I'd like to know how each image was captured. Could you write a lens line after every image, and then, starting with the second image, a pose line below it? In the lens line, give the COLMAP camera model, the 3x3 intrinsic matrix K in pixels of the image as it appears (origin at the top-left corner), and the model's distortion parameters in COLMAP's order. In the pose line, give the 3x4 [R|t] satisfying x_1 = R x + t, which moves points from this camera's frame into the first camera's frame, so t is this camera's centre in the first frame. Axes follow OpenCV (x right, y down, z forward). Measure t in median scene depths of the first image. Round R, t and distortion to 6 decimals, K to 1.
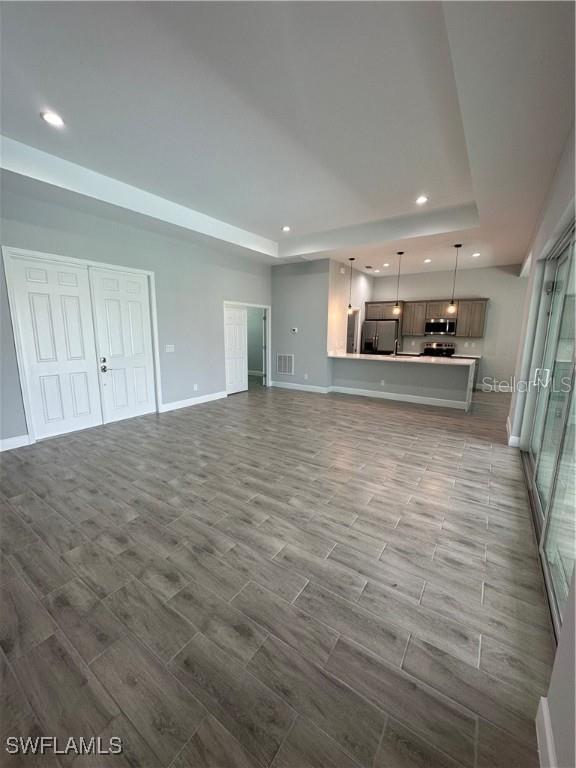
lens RADIAL K [[304.0, 0, 288.0], [0, 304.0, 384.0], [0, 0, 1]] dist [-0.001222, 0.000147]
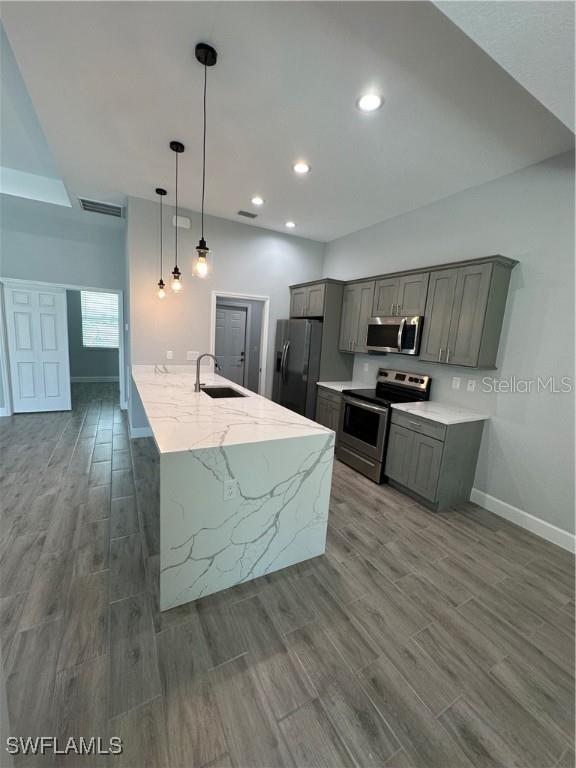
lens RADIAL K [[304.0, 0, 288.0], [0, 304.0, 384.0], [0, 0, 1]] dist [-0.001222, 0.000147]
pose [[0.890658, 0.119570, -0.438670, 0.651943], [-0.134669, 0.990885, -0.003336, -0.112448], [0.434273, 0.062047, 0.898642, 0.631603]]
